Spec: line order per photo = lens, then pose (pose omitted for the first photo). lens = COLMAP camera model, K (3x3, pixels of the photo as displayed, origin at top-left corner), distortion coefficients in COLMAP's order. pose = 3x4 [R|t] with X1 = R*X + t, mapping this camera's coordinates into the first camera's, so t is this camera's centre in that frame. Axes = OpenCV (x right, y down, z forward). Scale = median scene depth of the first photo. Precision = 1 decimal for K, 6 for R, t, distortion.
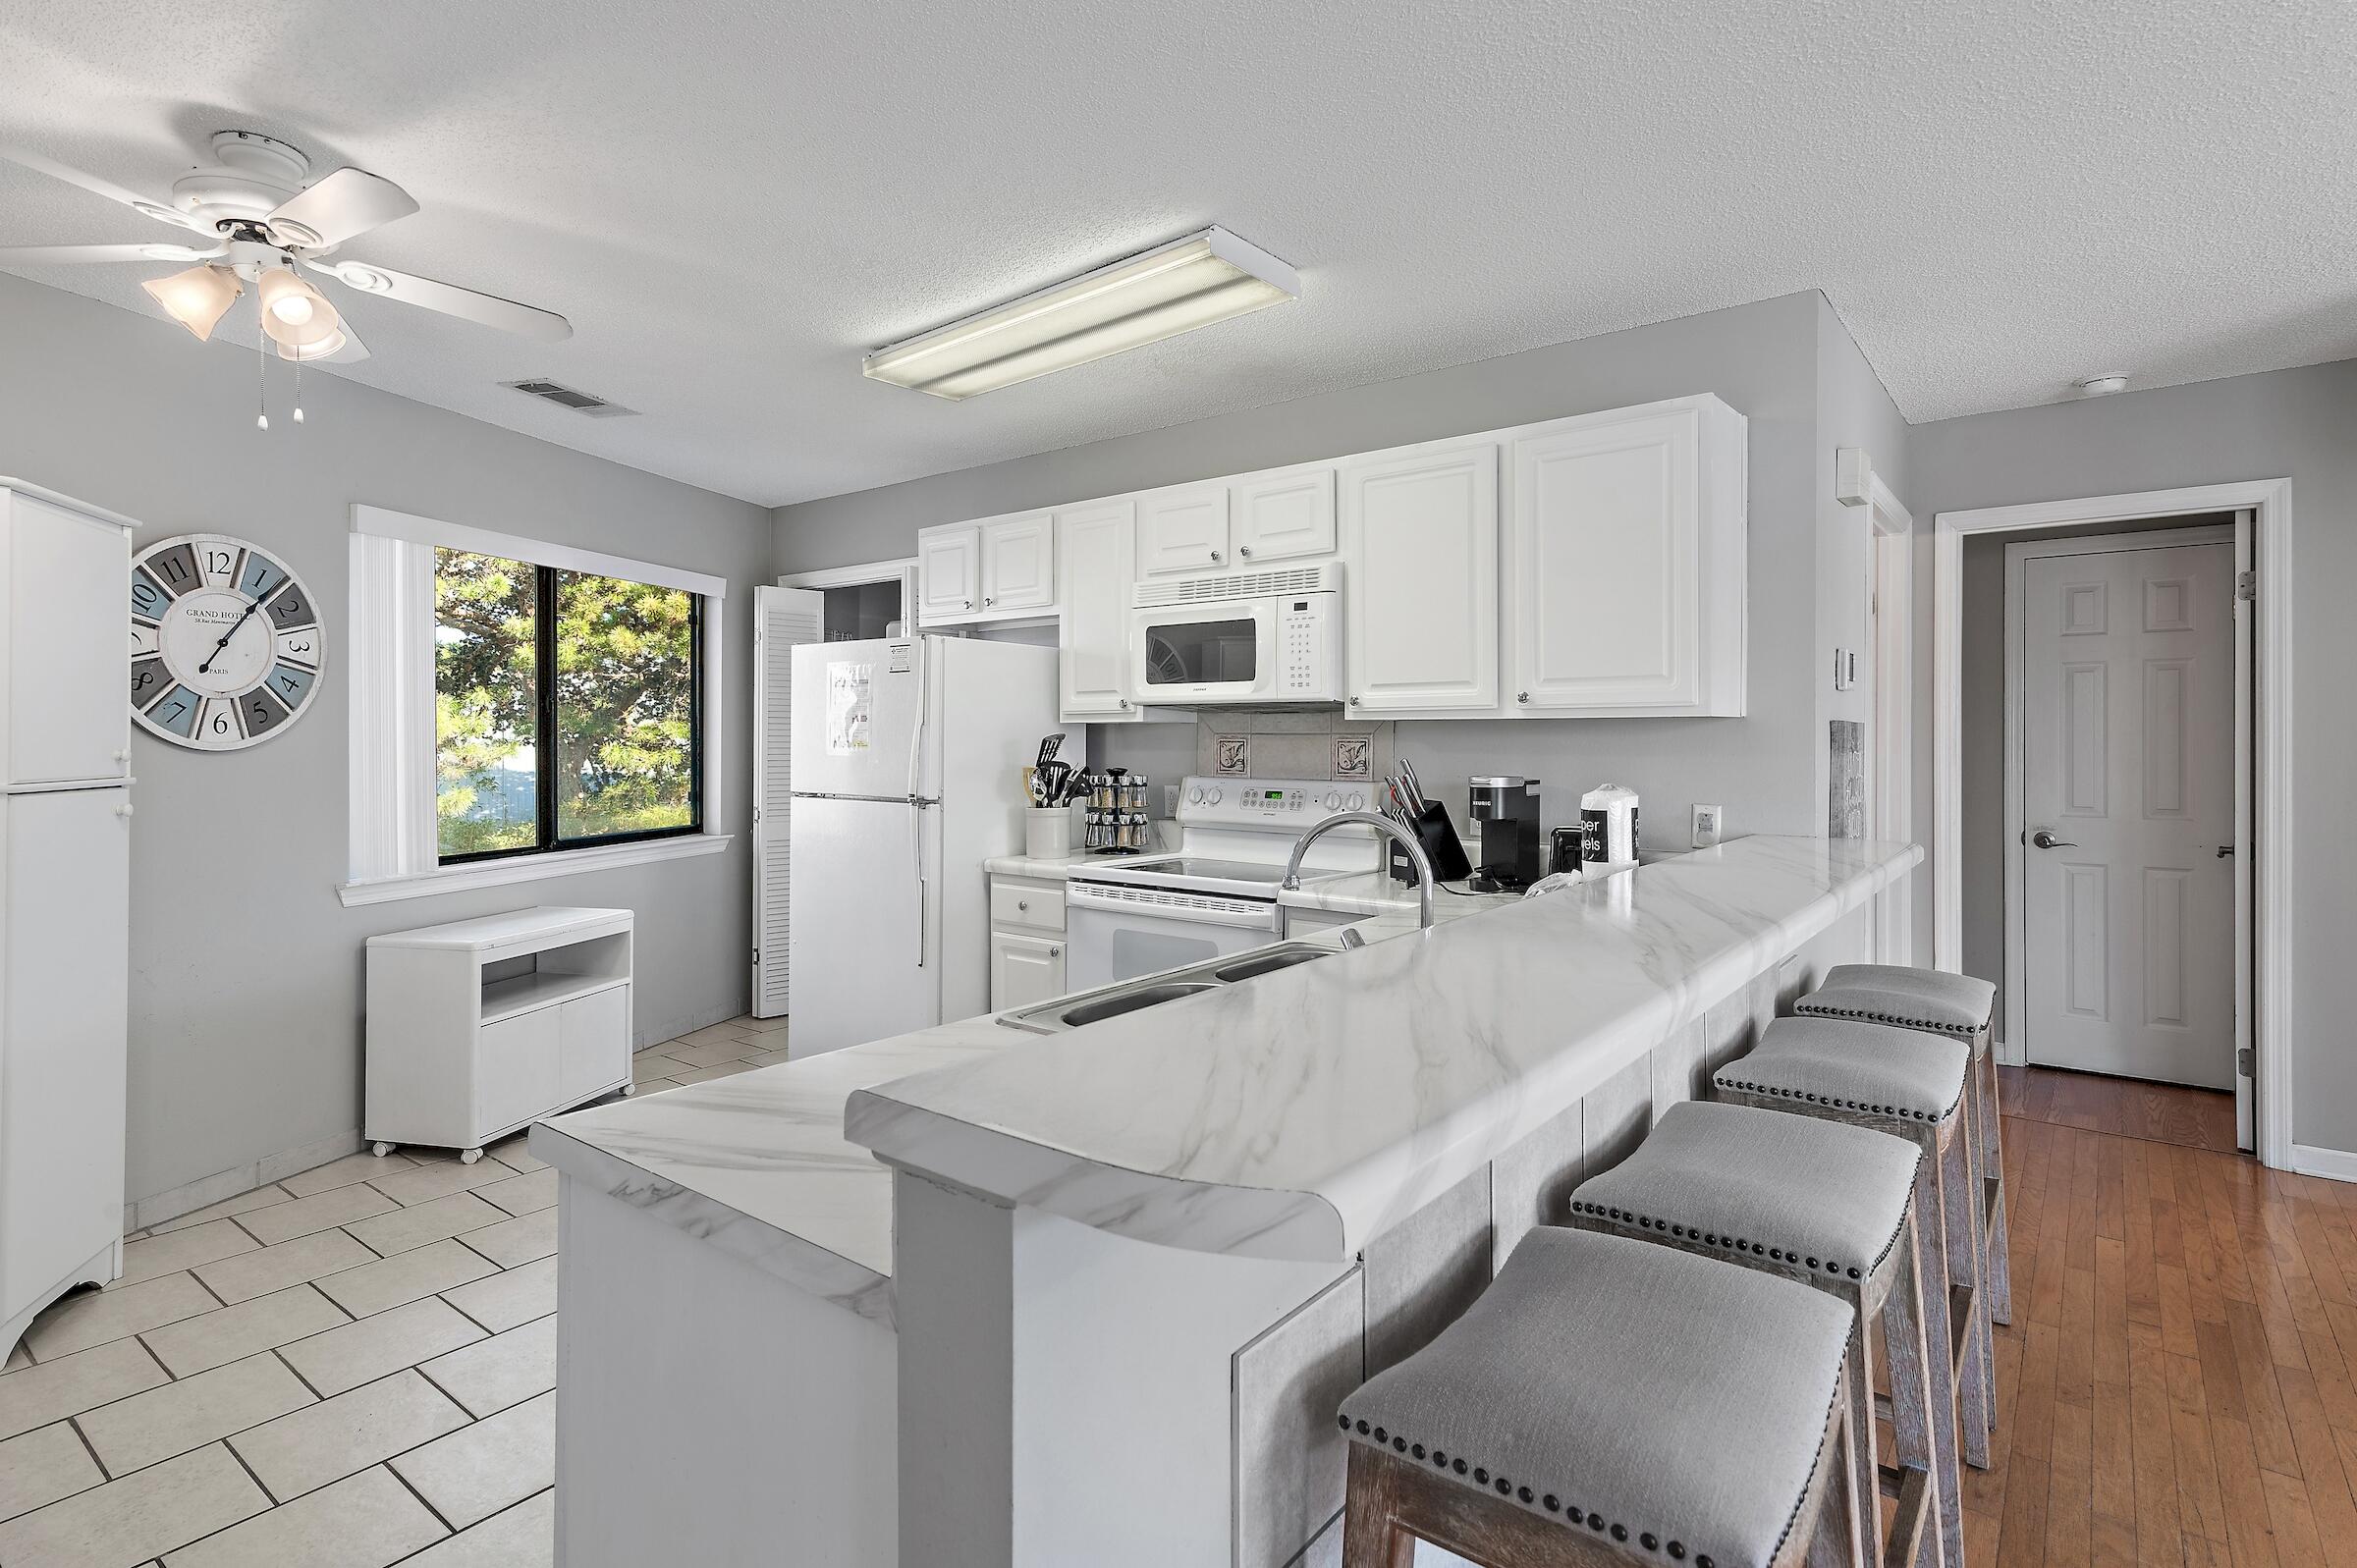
lens RADIAL K [[1187.0, 0, 1159.1], [0, 1187.0, 743.4], [0, 0, 1]] dist [0.018090, 0.000330]
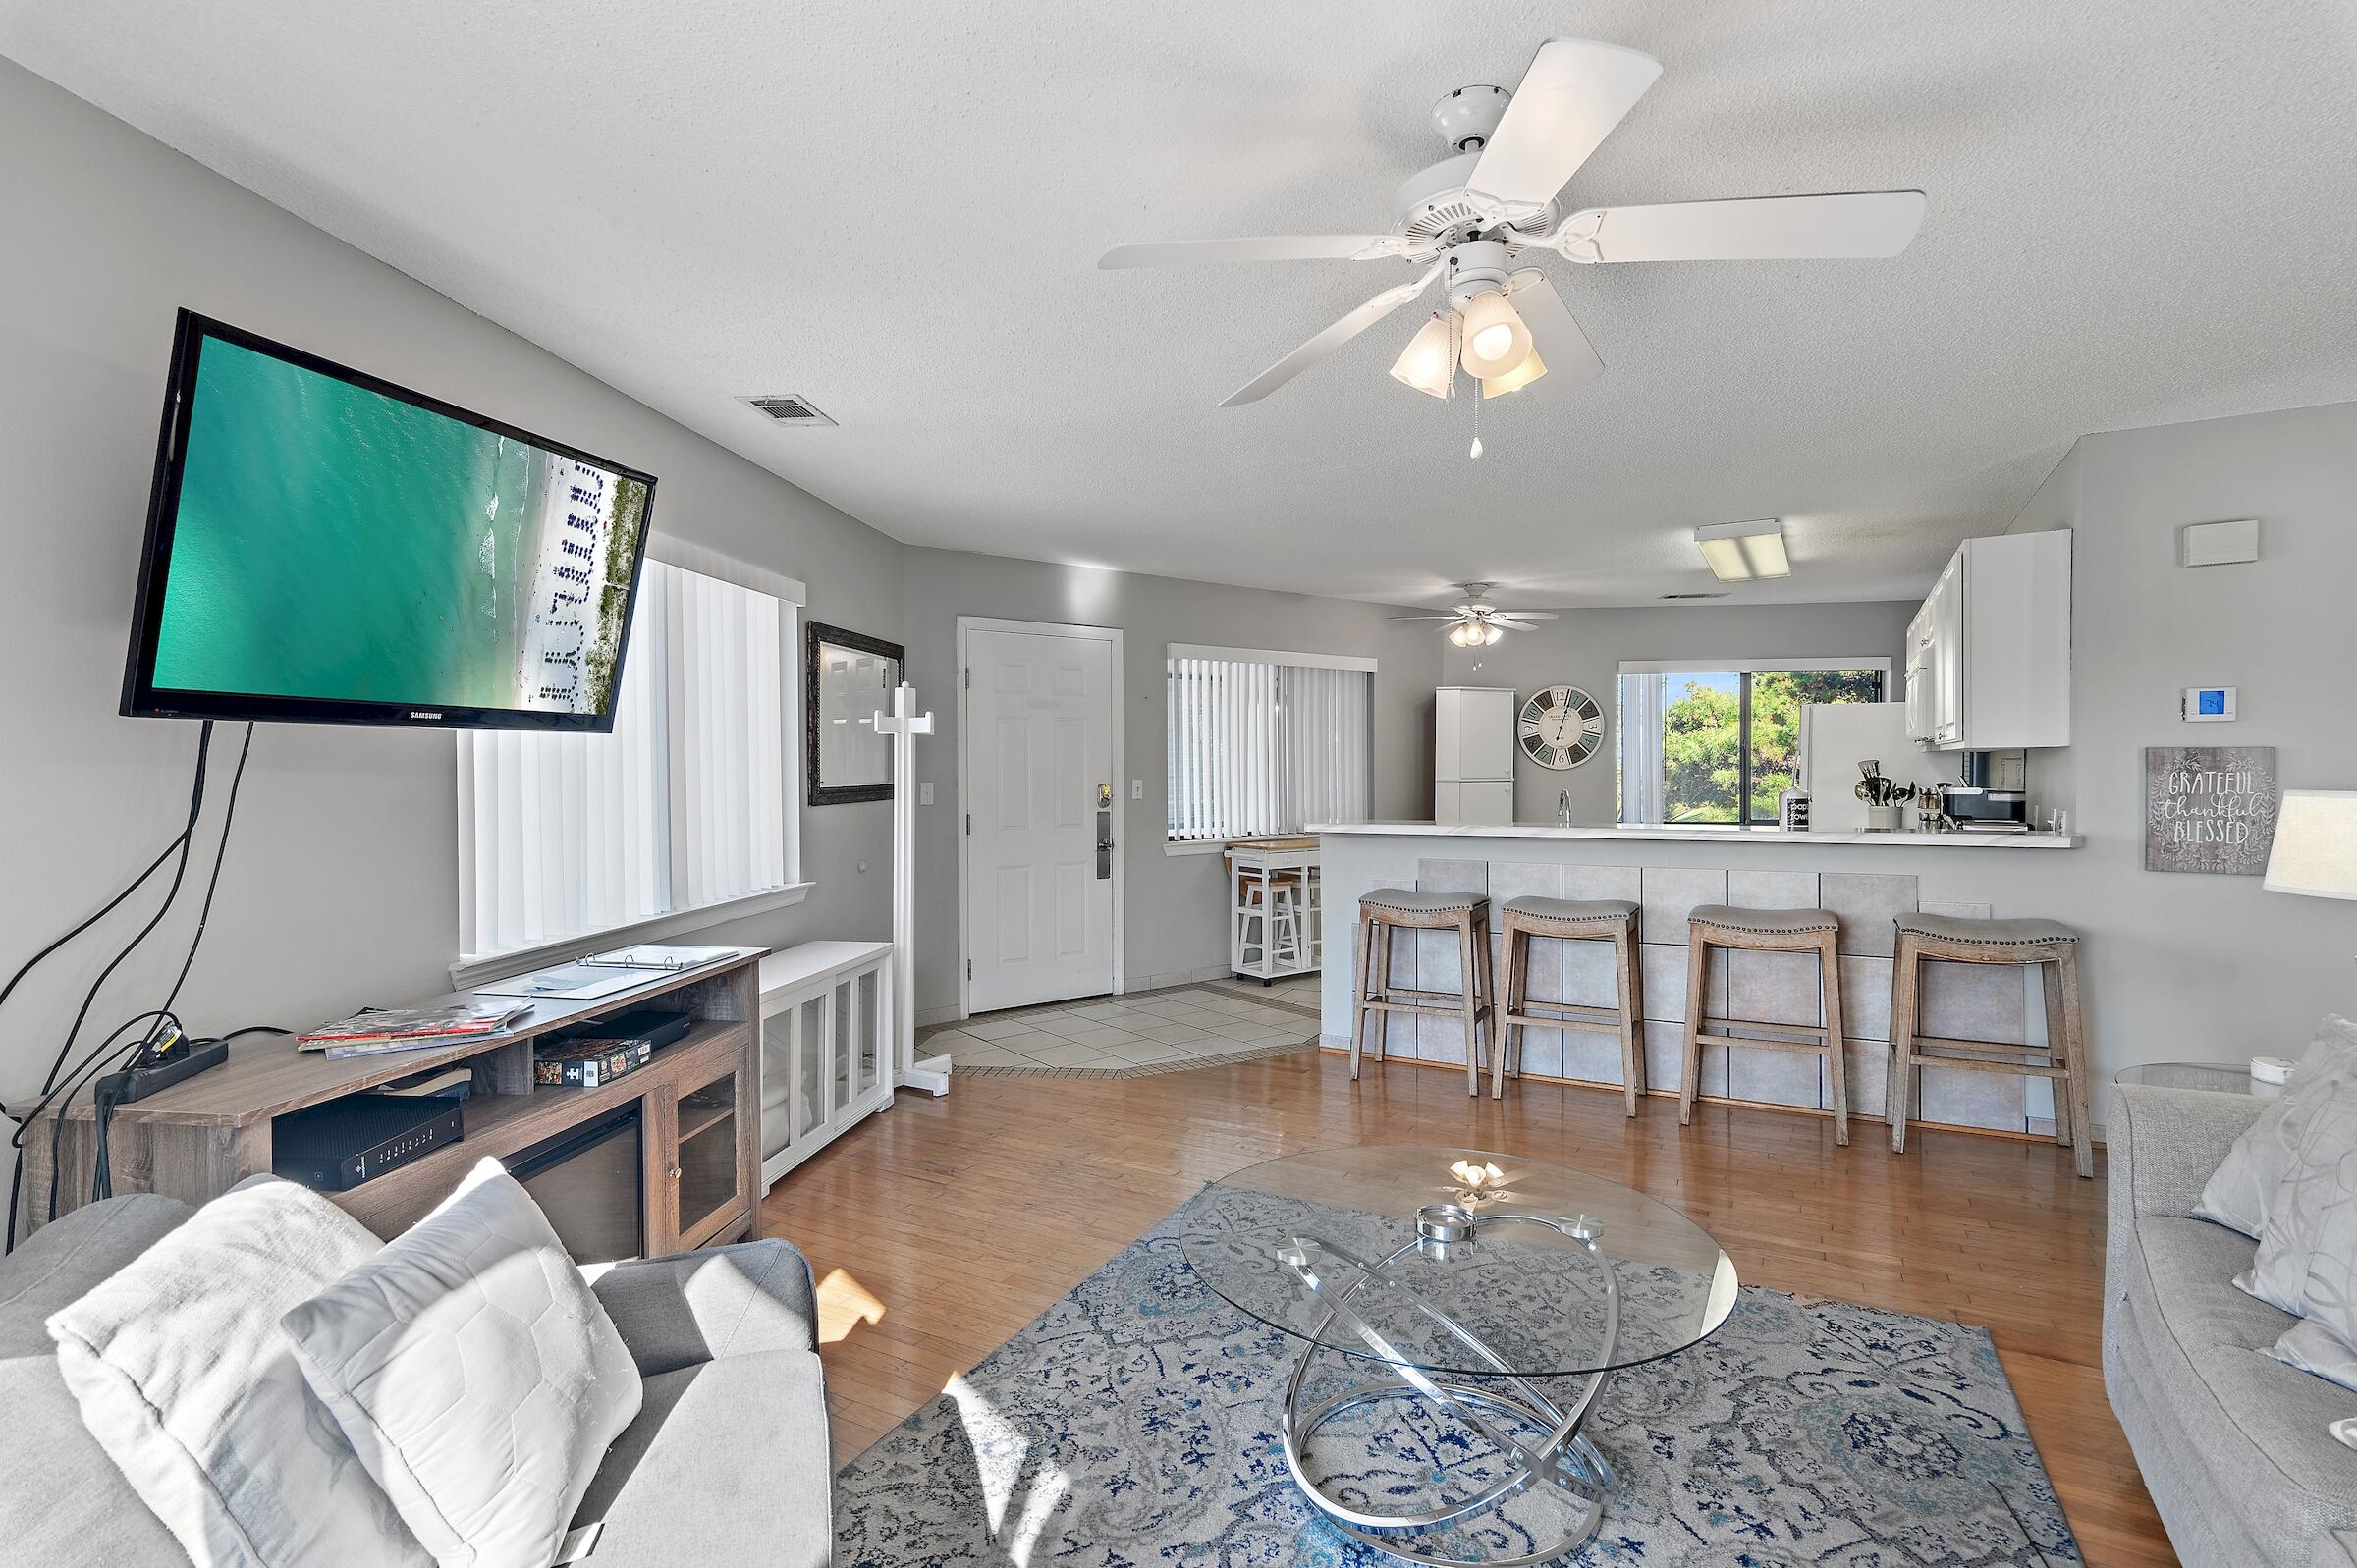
lens RADIAL K [[1144.1, 0, 1179.2], [0, 1144.1, 766.1], [0, 0, 1]] dist [0.014822, 0.001372]
pose [[0.167536, -0.001183, -0.985865, 1.292184], [0.000284, 0.999999, -0.001152, 0.001786], [0.985866, -0.000087, 0.167536, -0.188598]]
